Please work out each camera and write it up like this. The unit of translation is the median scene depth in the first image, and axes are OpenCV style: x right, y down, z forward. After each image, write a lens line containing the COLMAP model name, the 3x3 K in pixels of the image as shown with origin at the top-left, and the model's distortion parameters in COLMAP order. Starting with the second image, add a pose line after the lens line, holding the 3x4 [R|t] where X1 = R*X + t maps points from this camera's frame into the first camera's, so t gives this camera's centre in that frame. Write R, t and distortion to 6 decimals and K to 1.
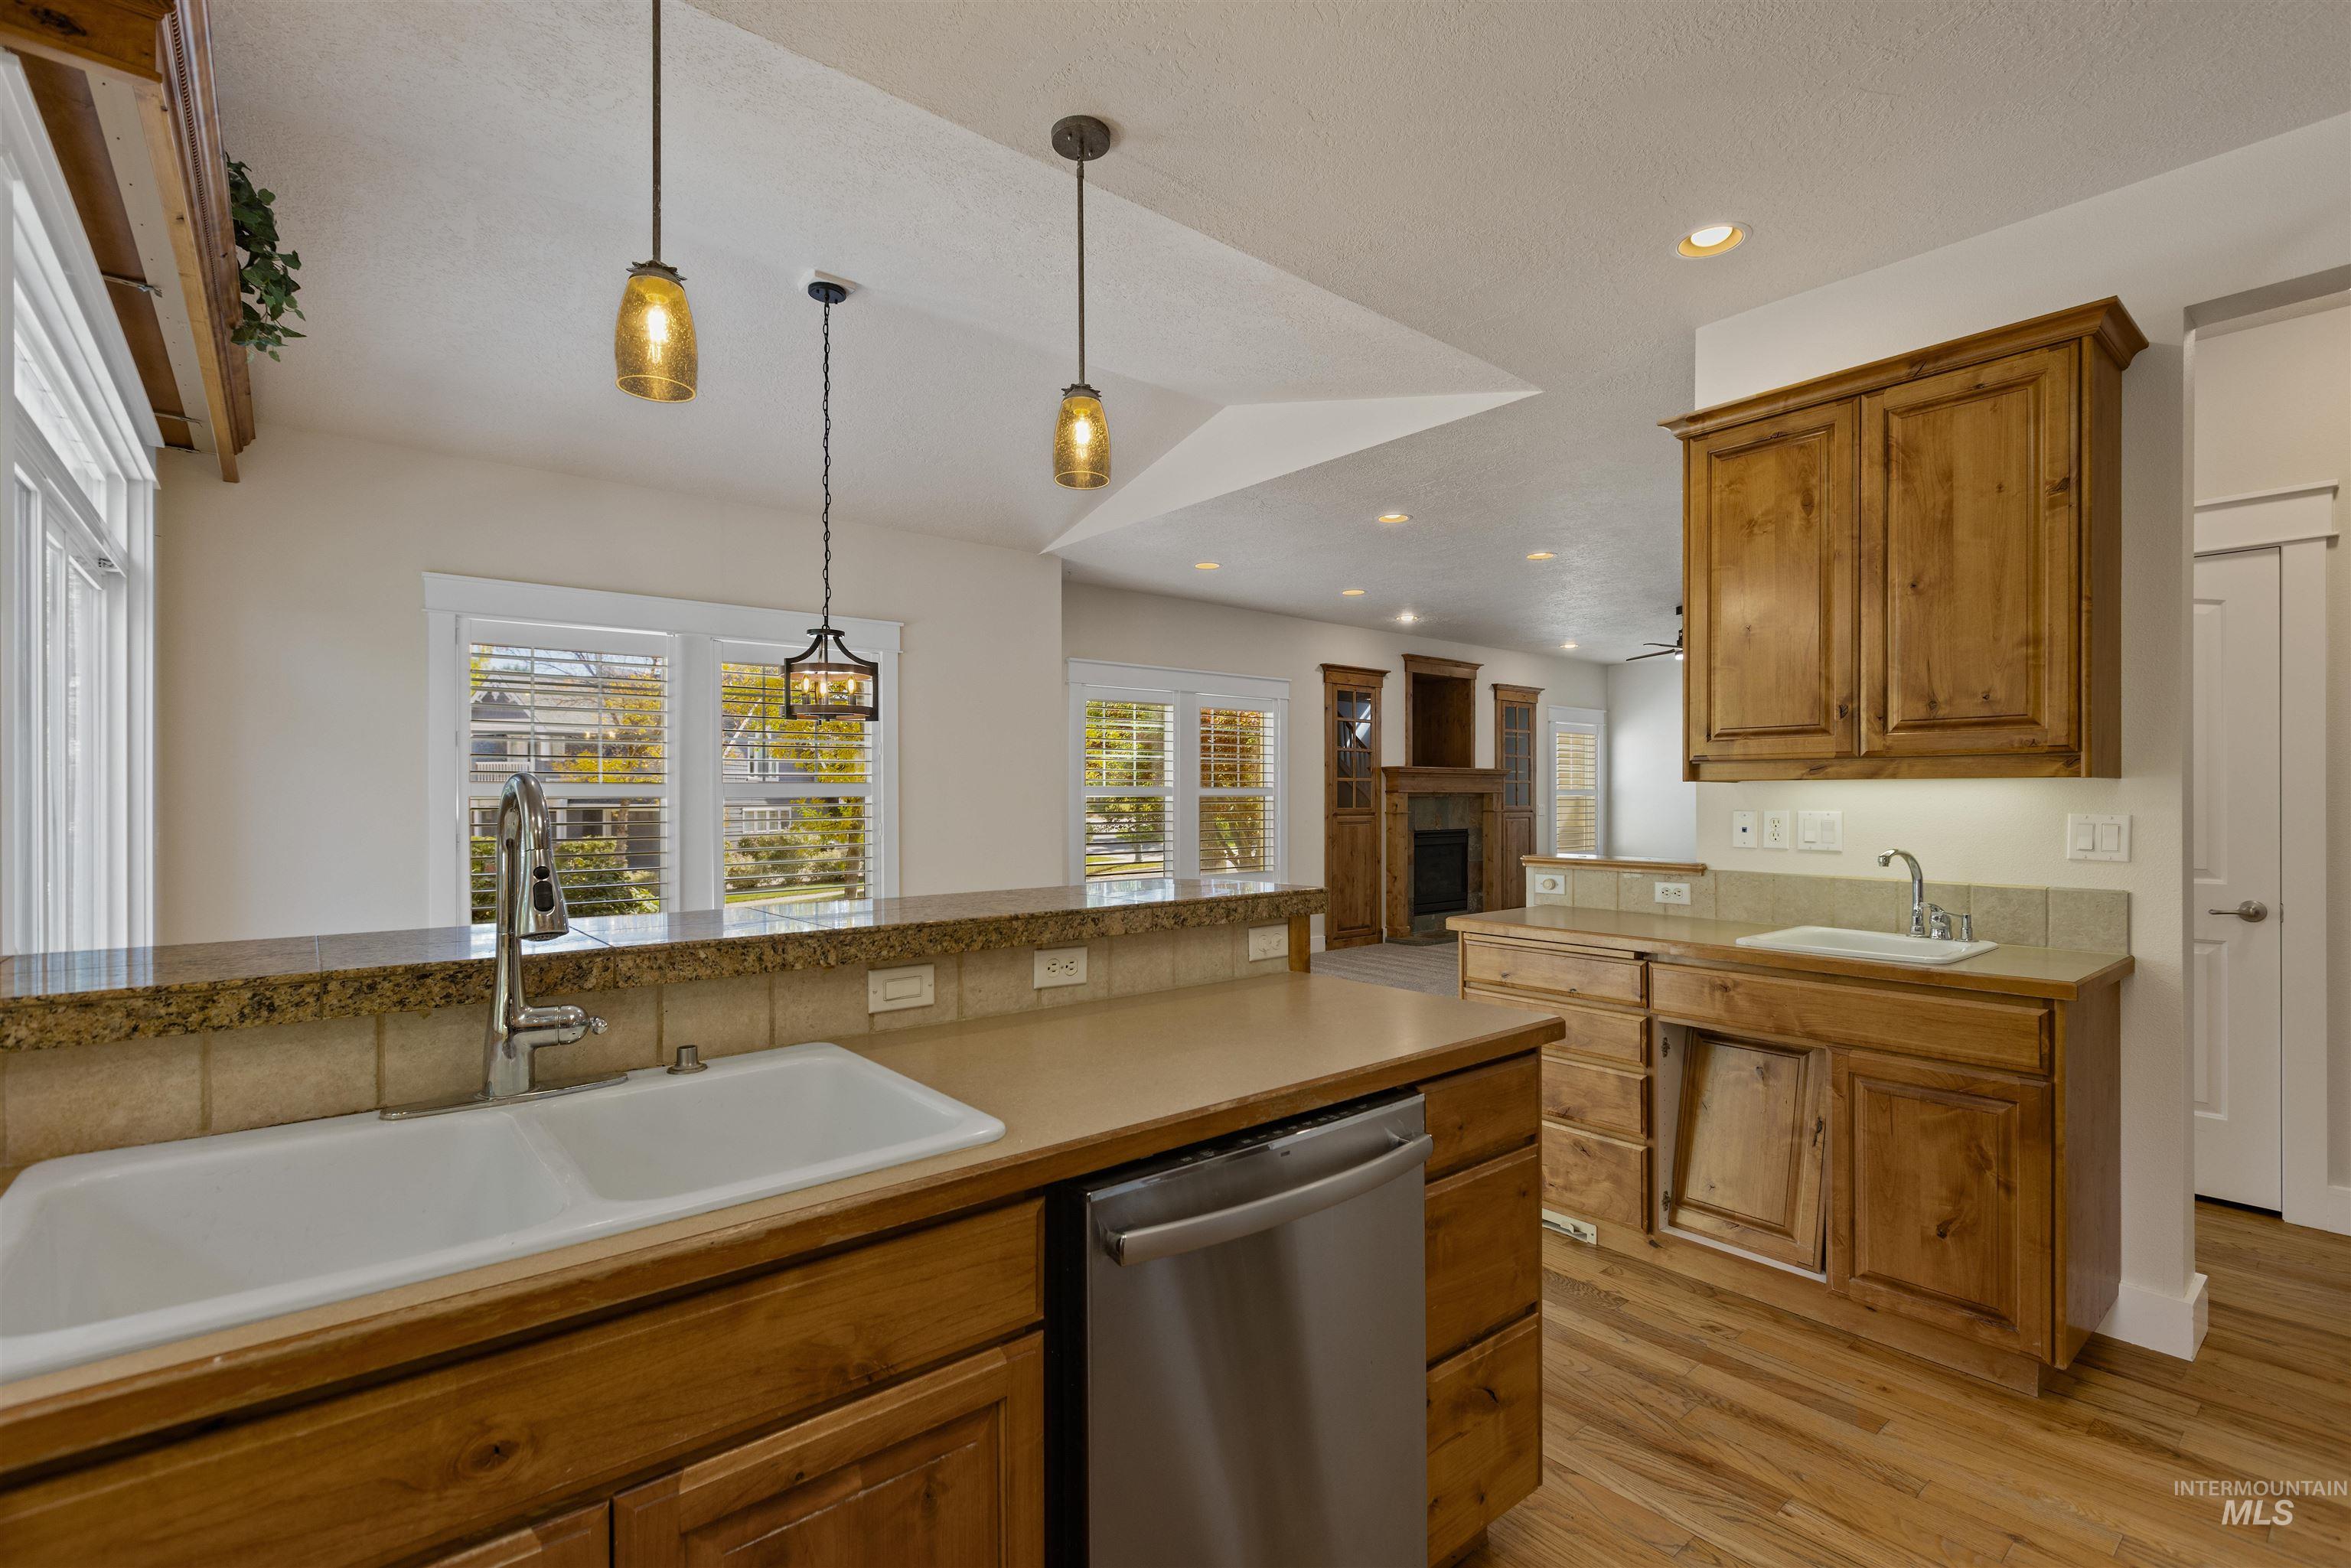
lens RADIAL K [[1065.2, 0, 1181.8], [0, 1065.2, 799.1], [0, 0, 1]] dist [0.003219, -0.000198]
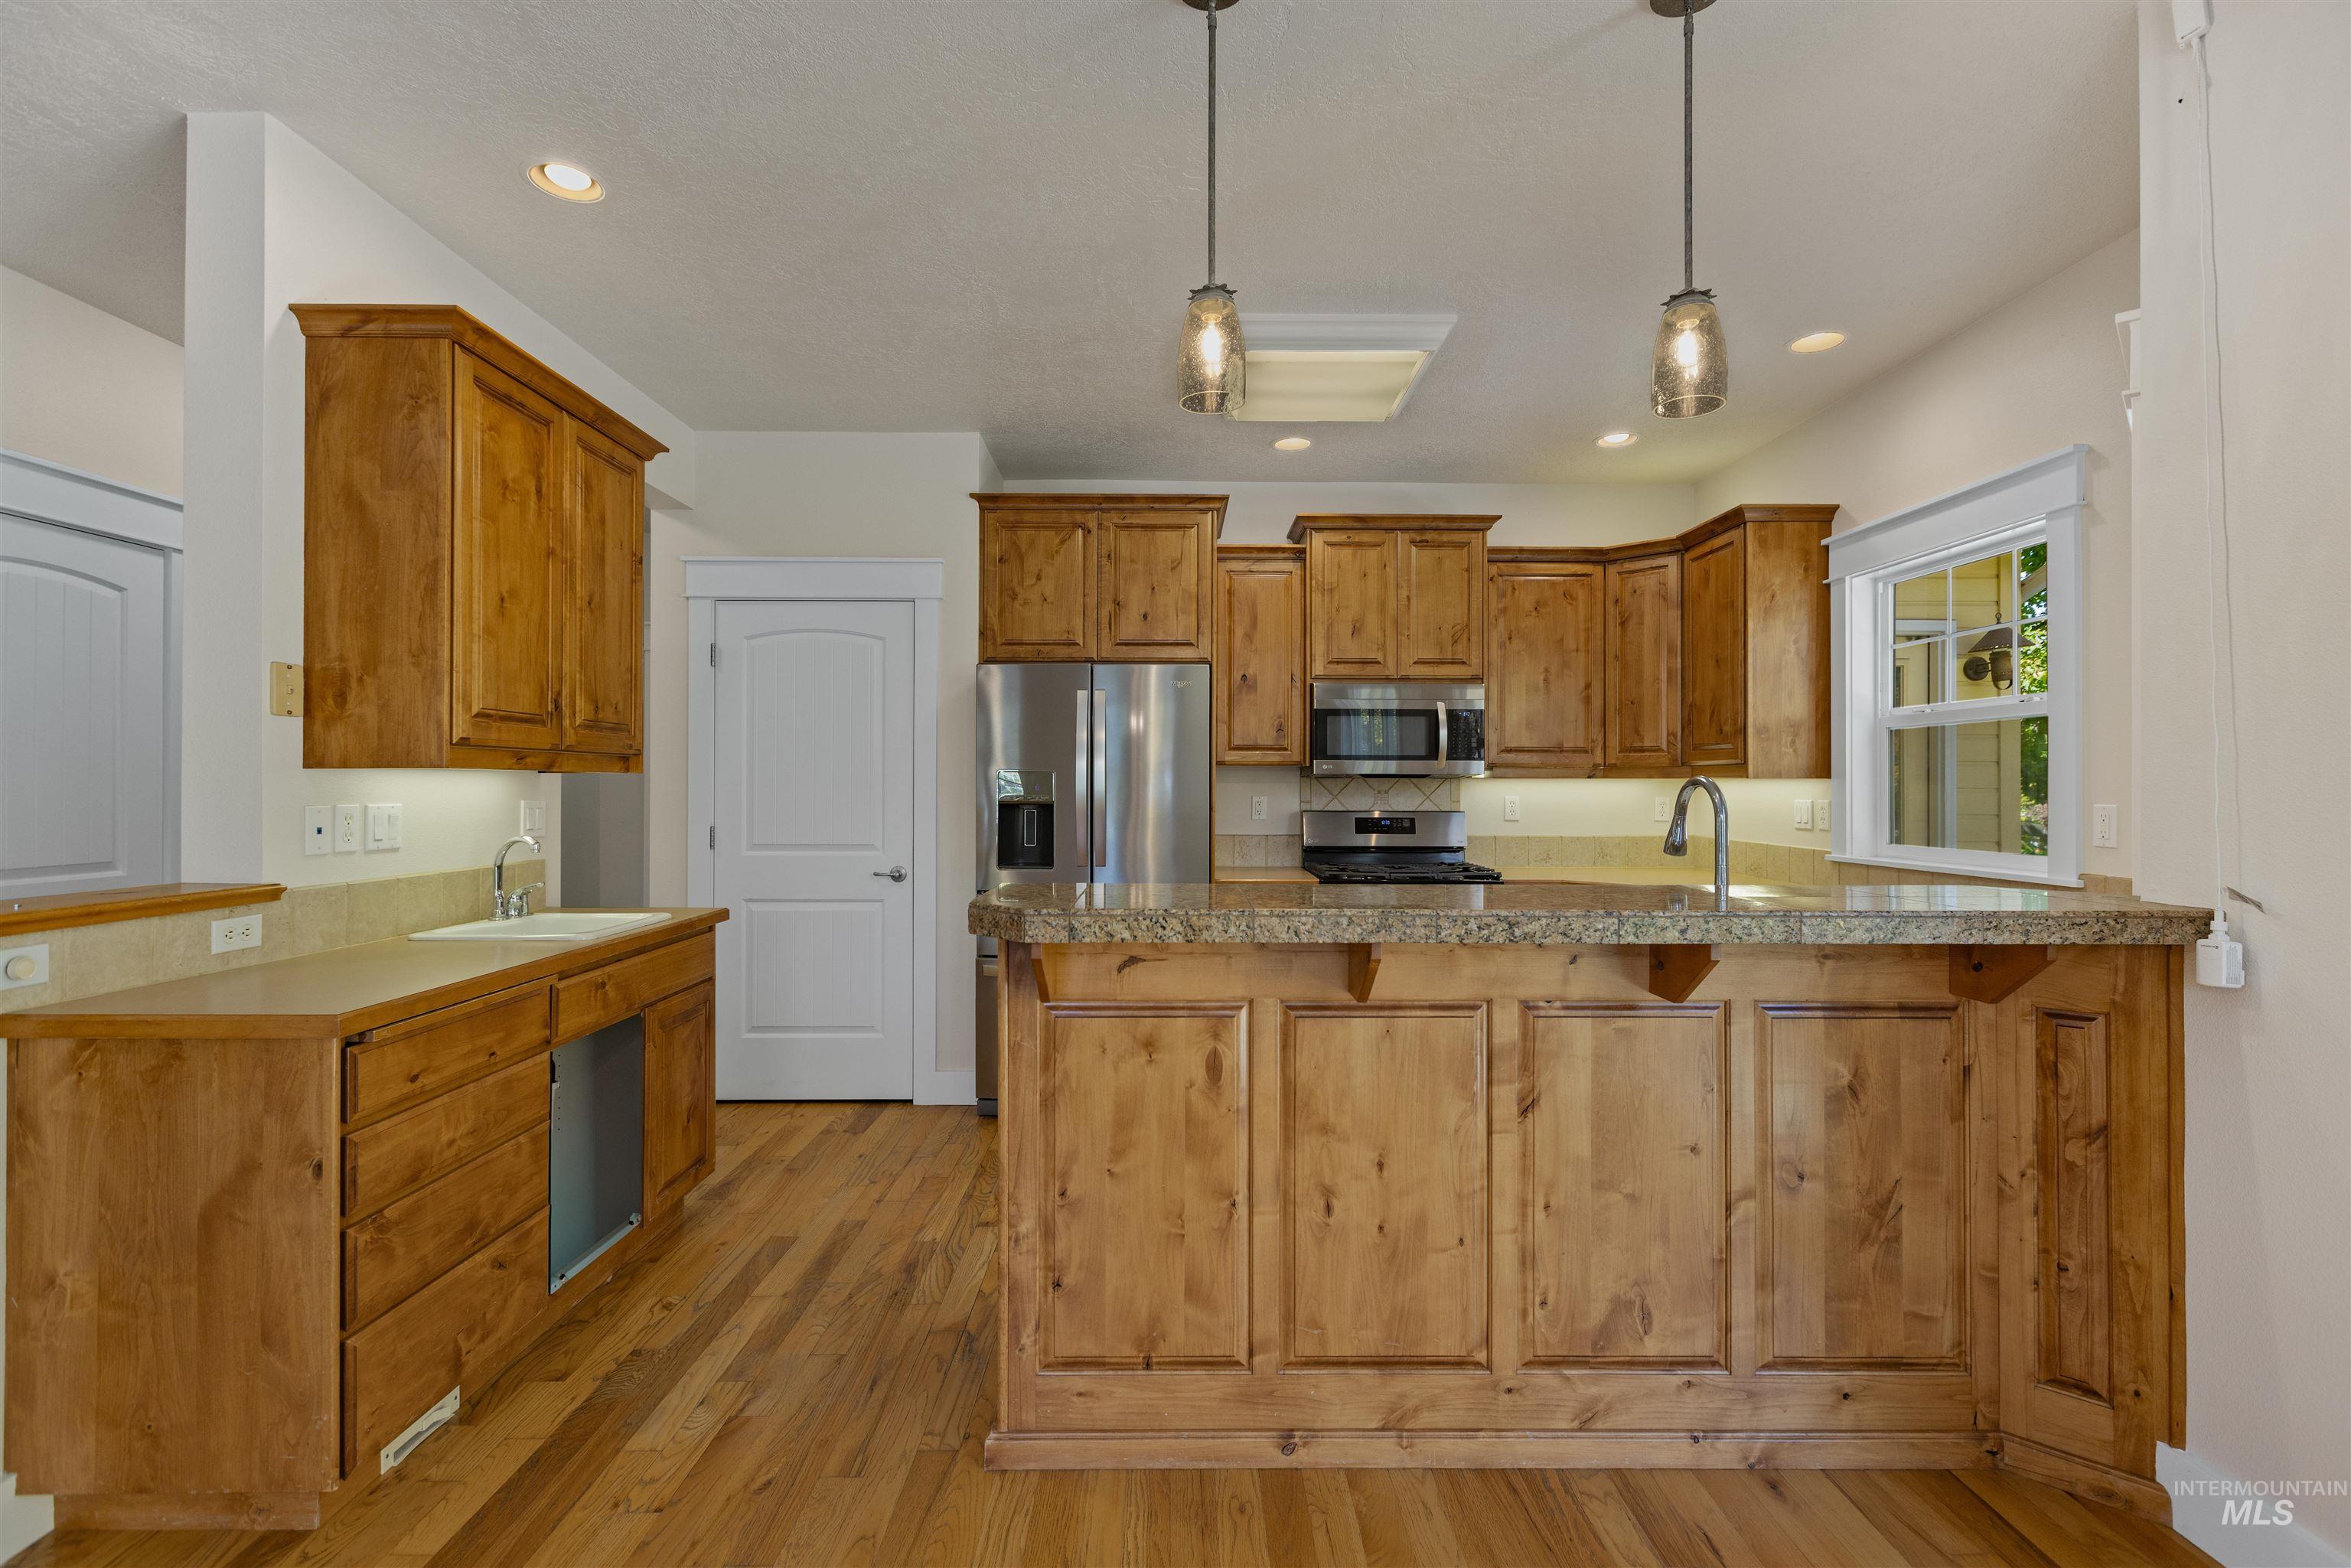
lens RADIAL K [[1049.5, 0, 1167.5], [0, 1049.5, 780.8], [0, 0, 1]] dist [0.001275, 0.000482]
pose [[-0.775879, 0.000515, 0.630881, -0.142552], [0.000963, 0.999999, 0.000368, -0.002296], [-0.630881, 0.000893, -0.775879, 0.412600]]
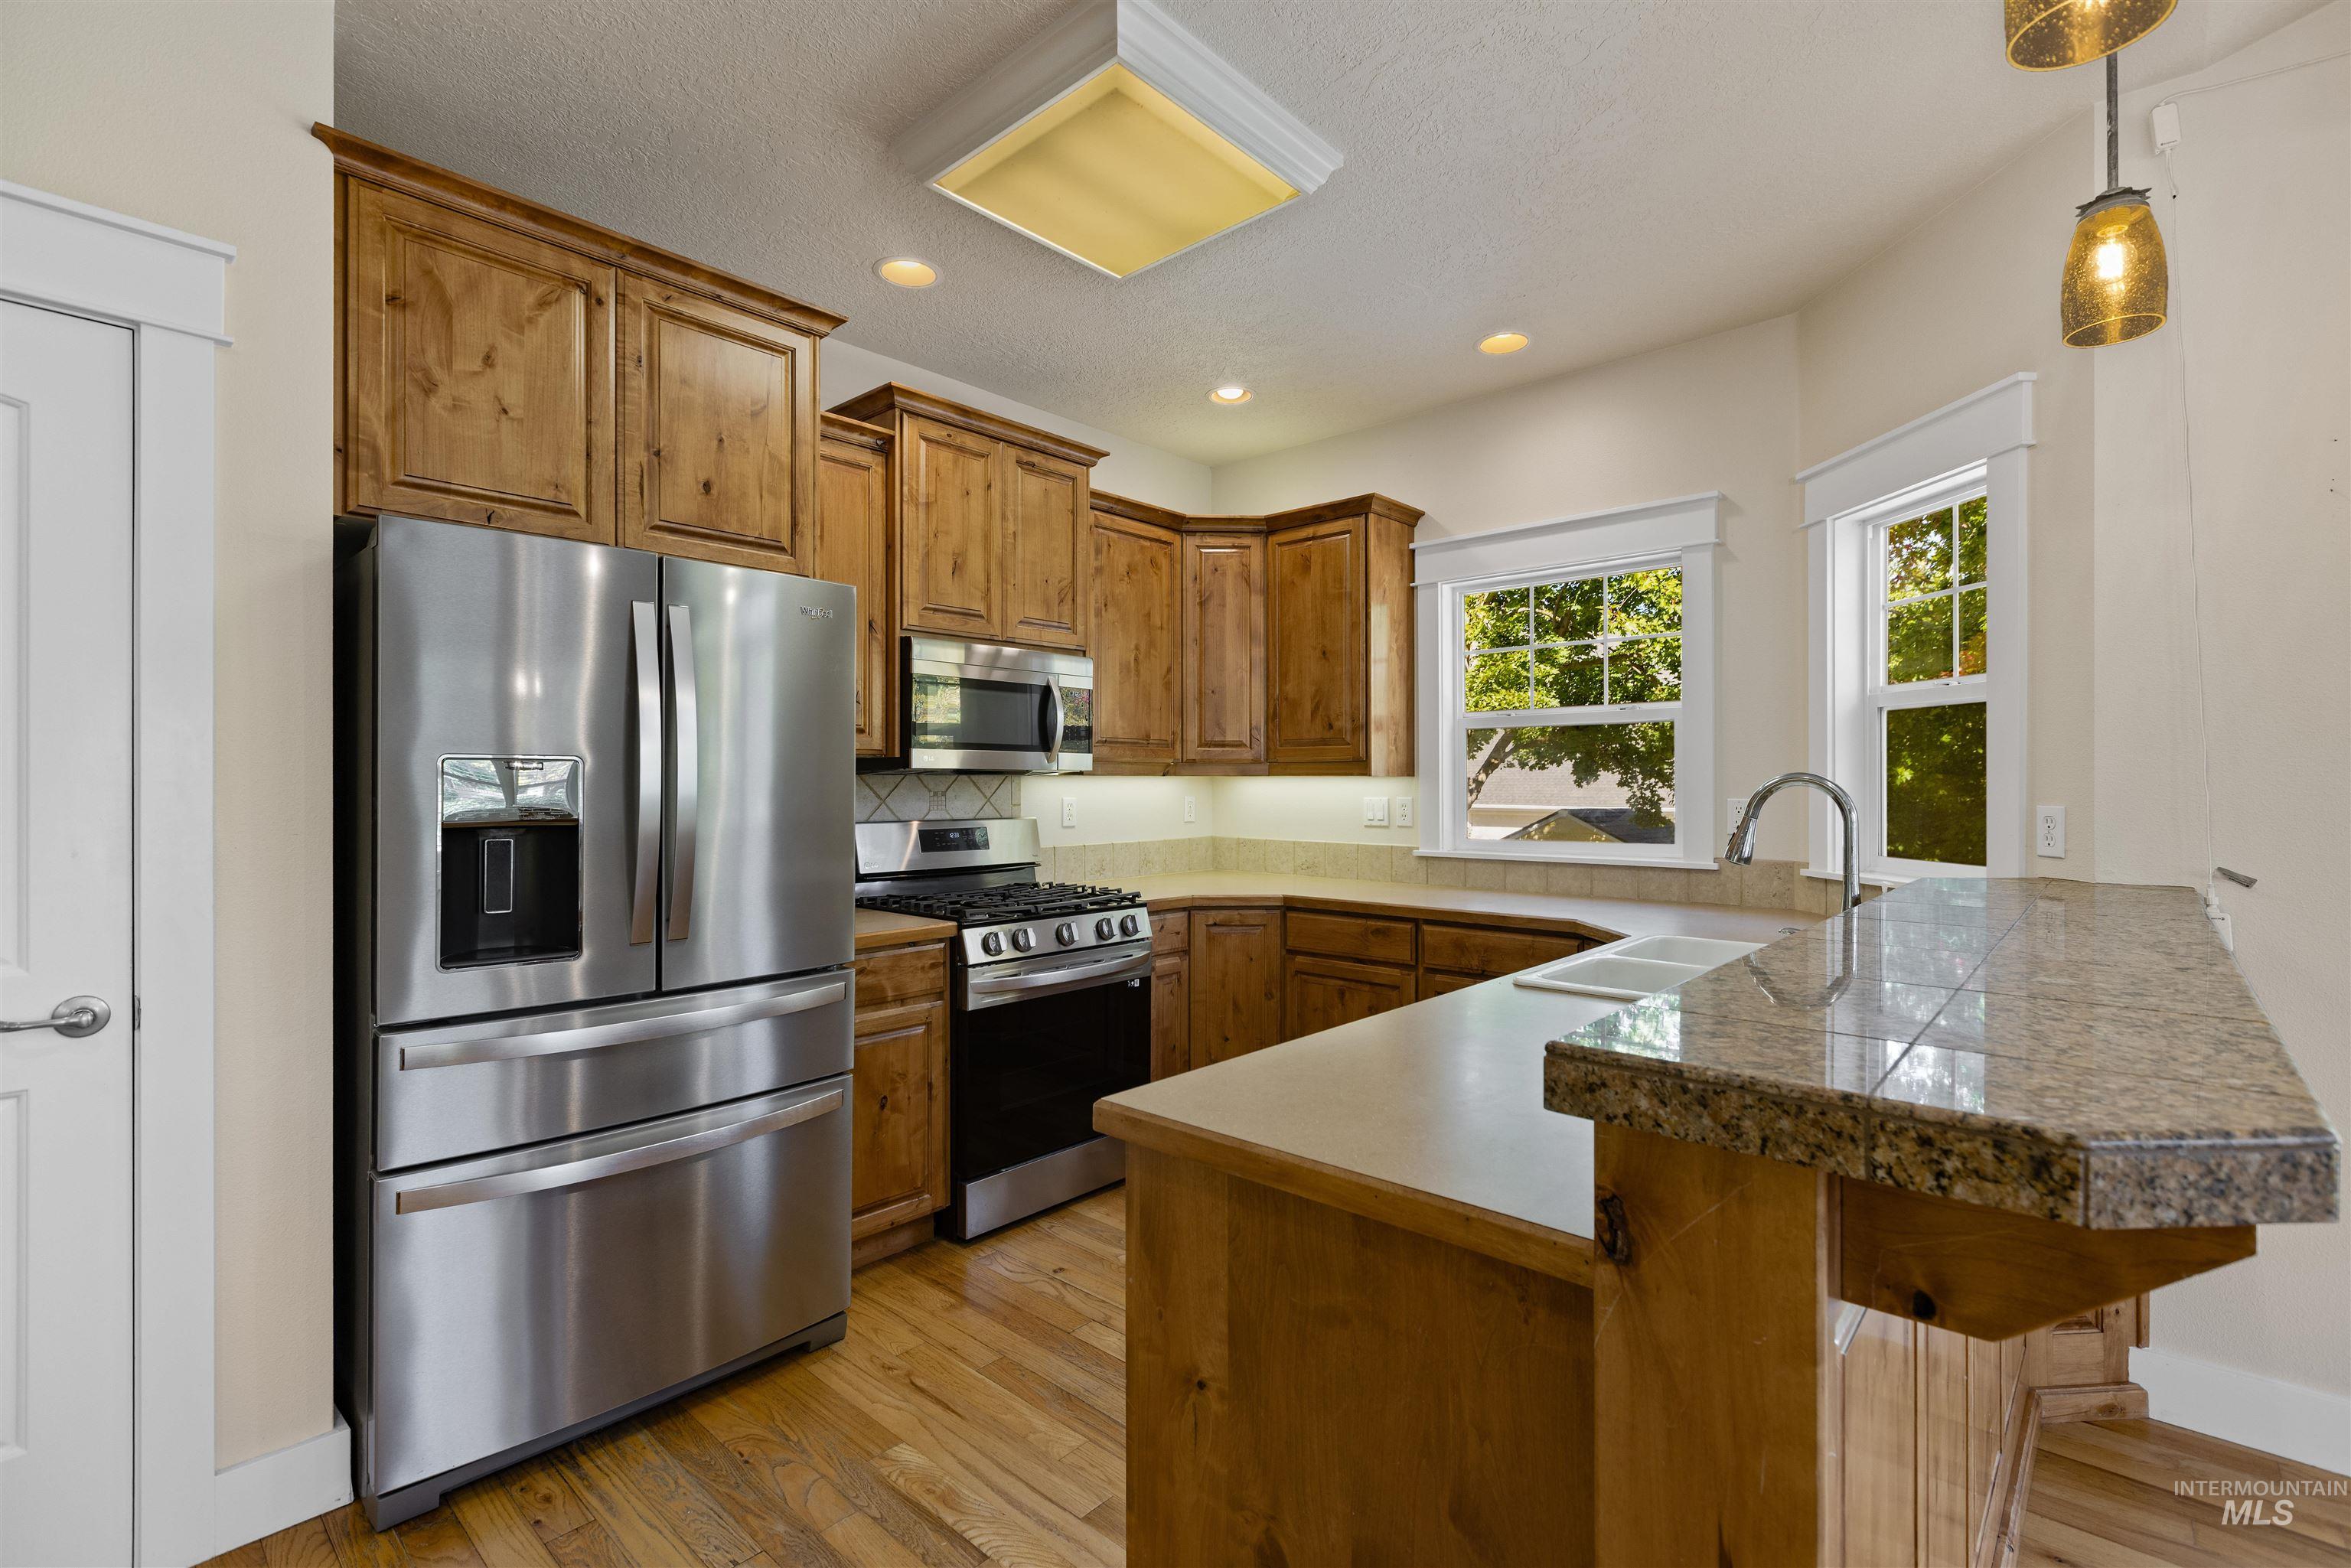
lens RADIAL K [[1065.2, 0, 1168.1], [0, 1065.2, 781.8], [0, 0, 1]] dist [0.003219, -0.000198]
pose [[-0.988540, 0.001360, -0.150956, 0.083833], [0.000920, 0.999995, 0.002980, -0.001854], [0.150959, 0.002807, -0.988536, 0.338669]]
